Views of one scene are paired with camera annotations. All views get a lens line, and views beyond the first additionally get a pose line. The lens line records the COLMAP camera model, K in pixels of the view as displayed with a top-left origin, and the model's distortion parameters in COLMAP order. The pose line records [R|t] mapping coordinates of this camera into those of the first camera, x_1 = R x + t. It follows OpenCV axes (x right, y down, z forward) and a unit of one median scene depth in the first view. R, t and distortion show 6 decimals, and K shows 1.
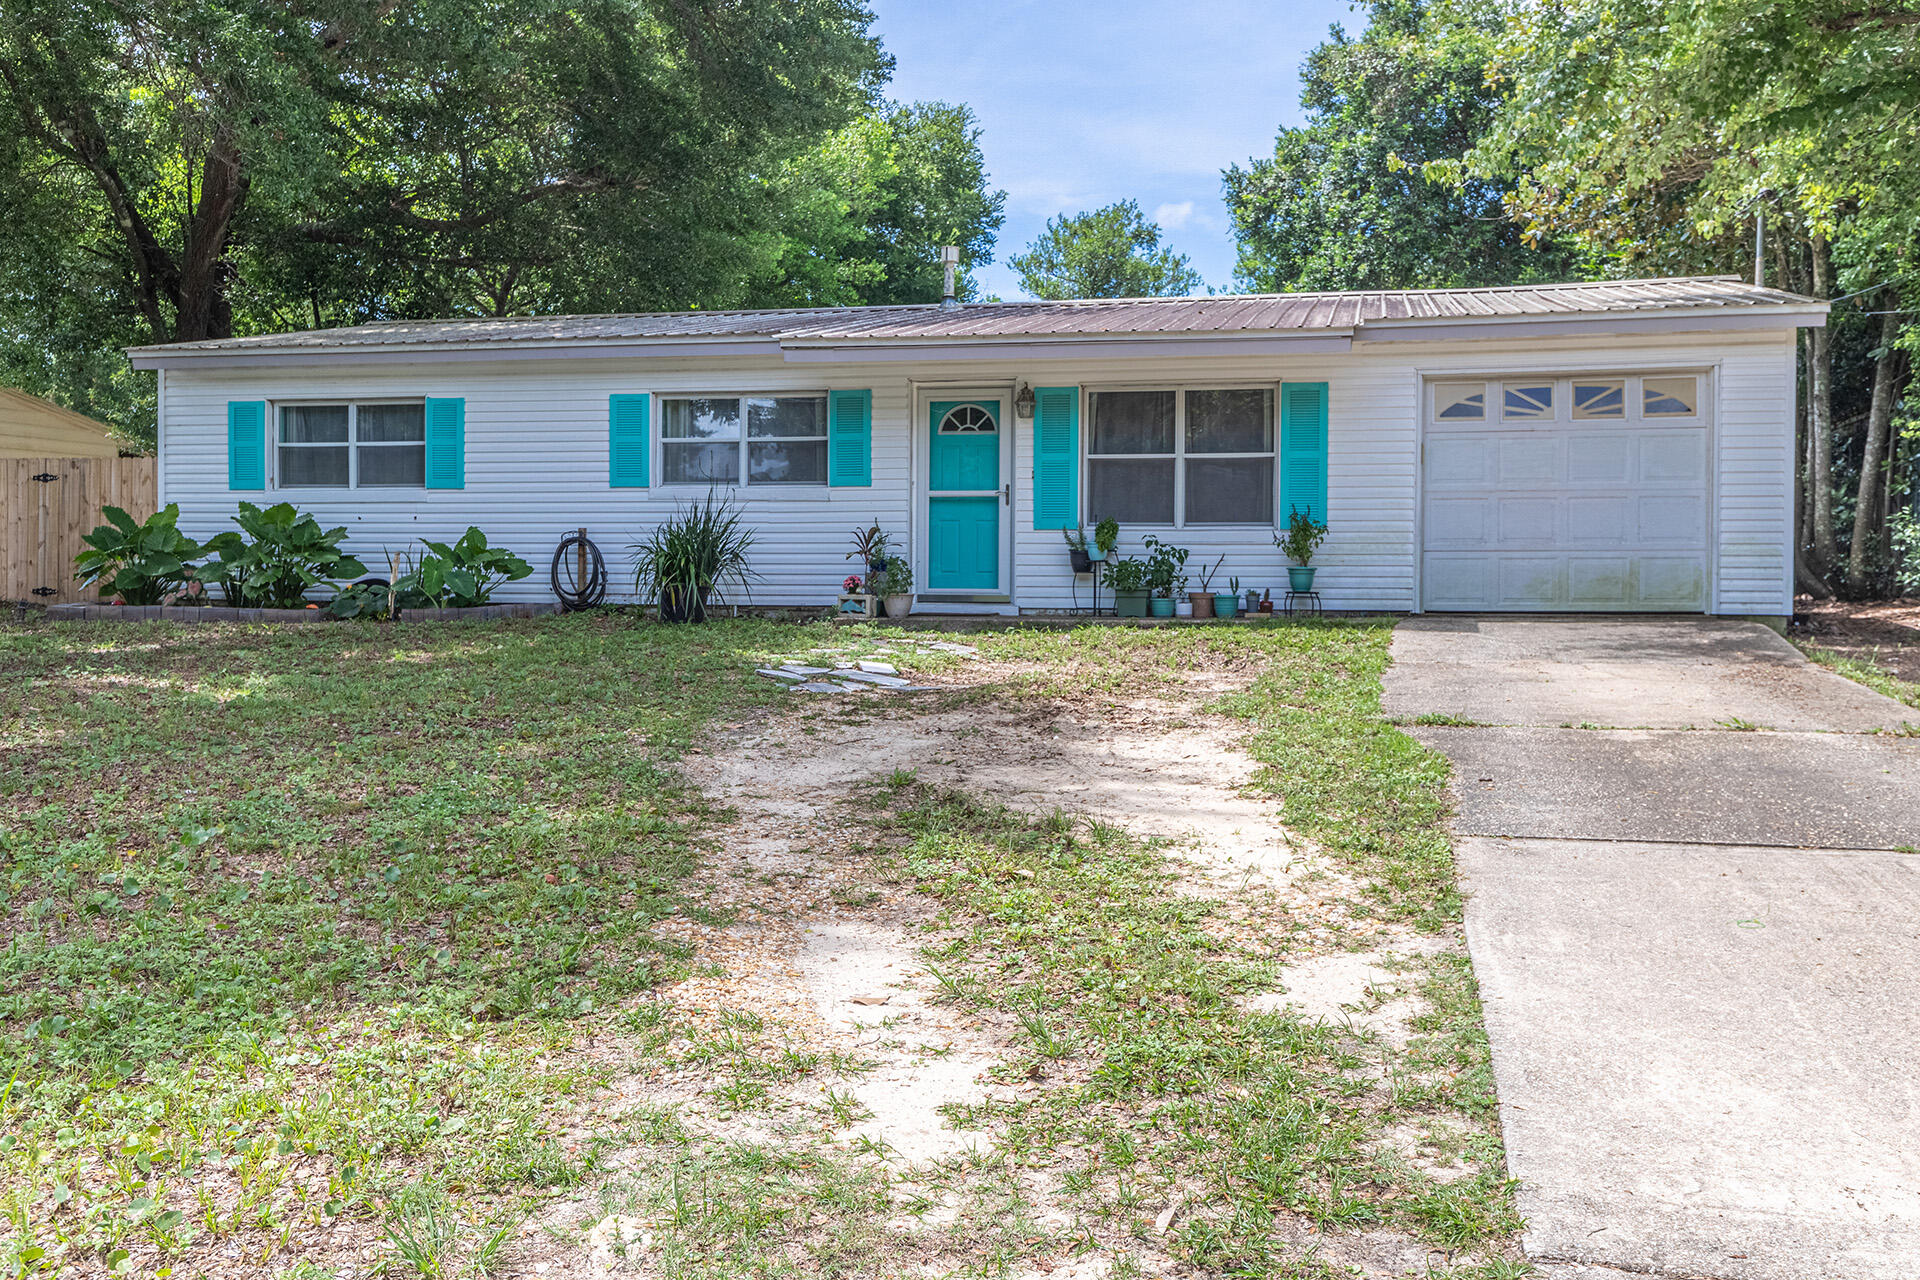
lens RADIAL K [[1542.9, 0, 960.0], [0, 1542.9, 640.0], [0, 0, 1]] dist [0.002875, 0.003655]
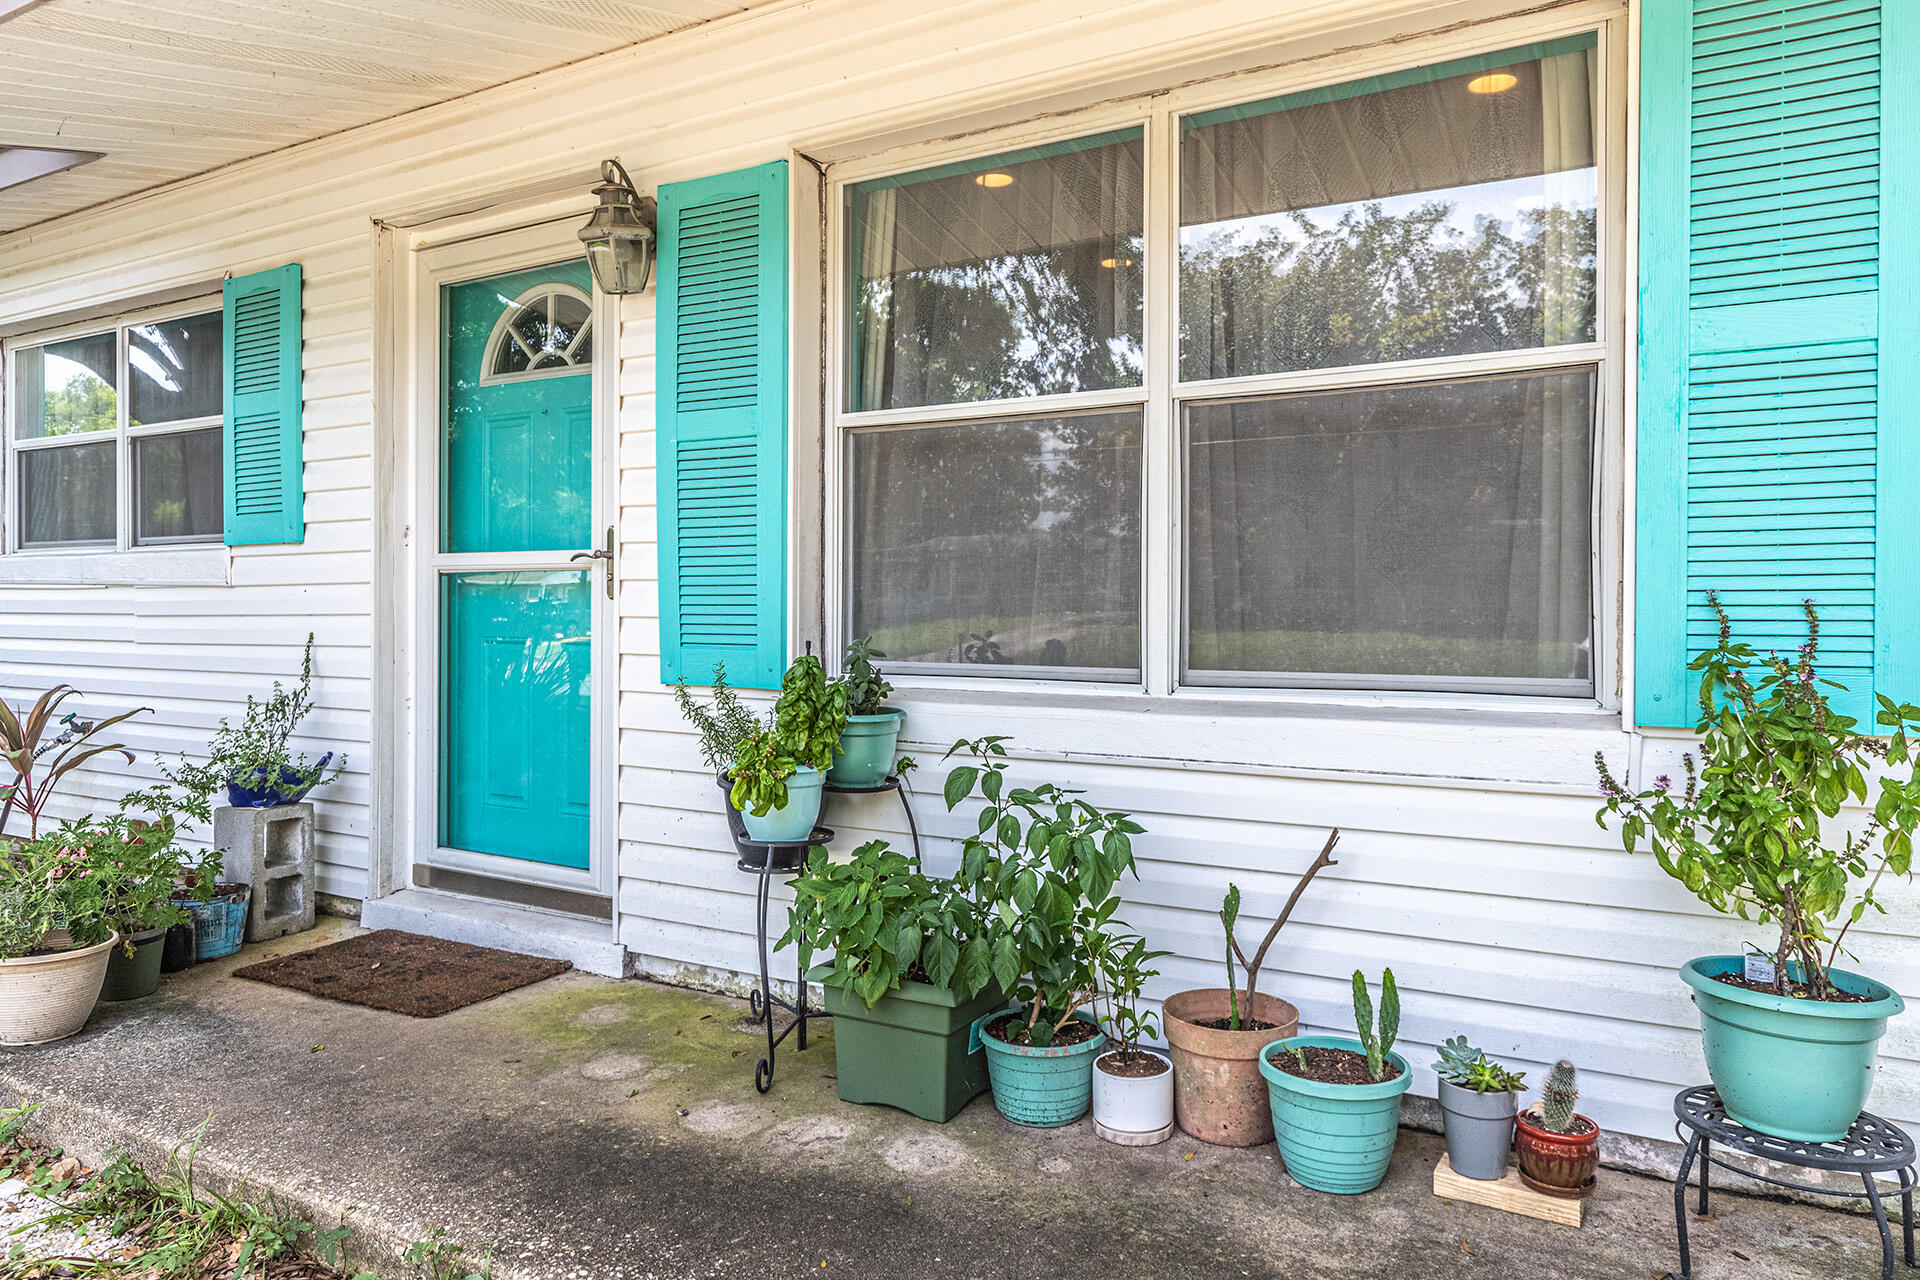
lens RADIAL K [[1169.0, 0, 948.4], [0, 1169.0, 706.8], [0, 0, 1]] dist [0.003441, 0.000674]
pose [[0.962110, 0.018125, -0.272058, 0.161804], [-0.009687, 0.999430, 0.032326, -0.075984], [0.272489, -0.028466, 0.961738, 0.817322]]
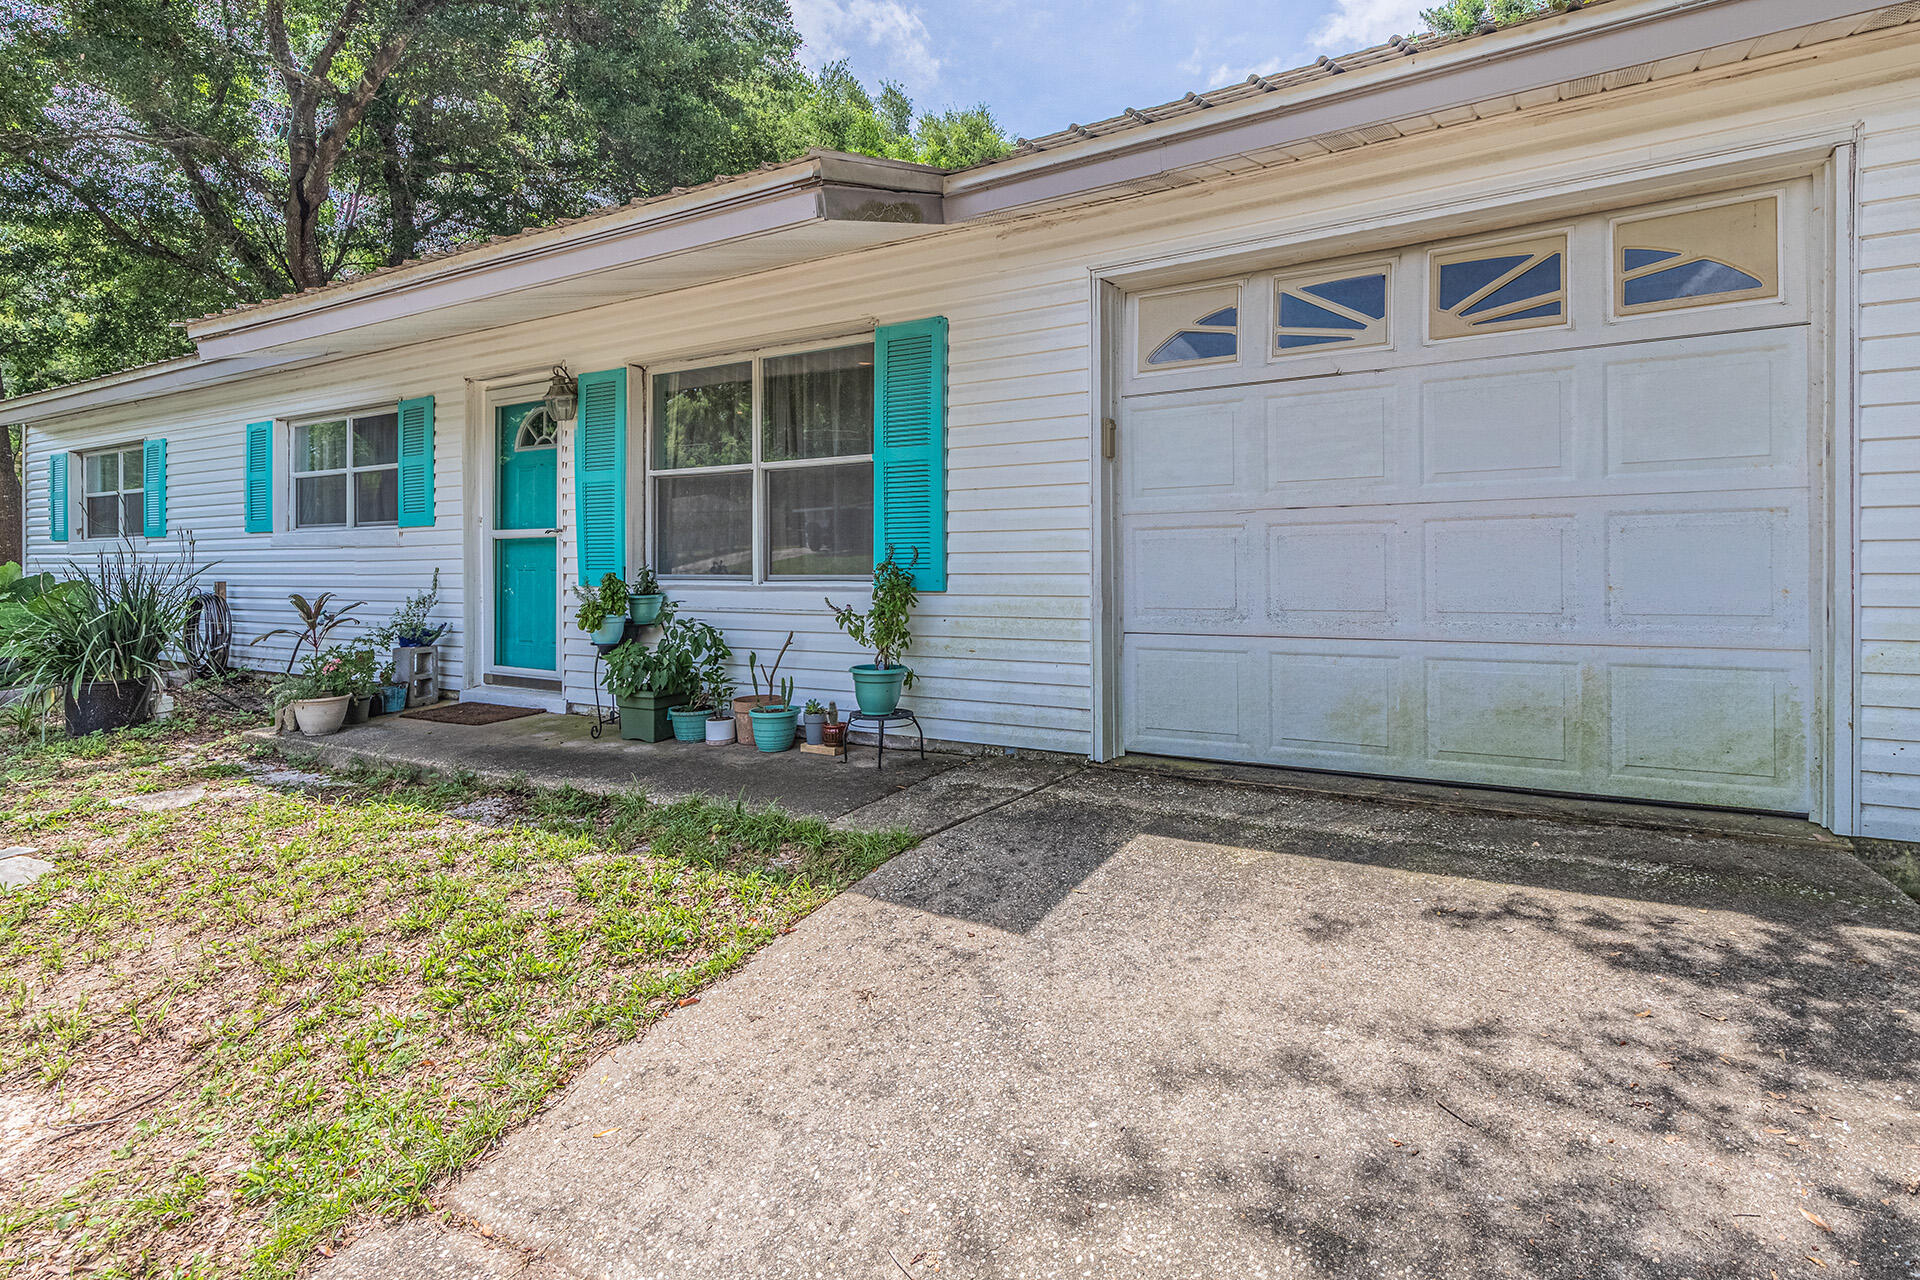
lens RADIAL K [[928.0, 0, 953.6], [0, 928.0, 587.8], [0, 0, 1]] dist [0.003441, 0.000093]
pose [[0.955633, -0.008580, -0.294436, 0.326345], [0.008607, 0.999962, -0.001203, -0.070046], [0.294435, -0.001385, 0.955670, 0.672944]]
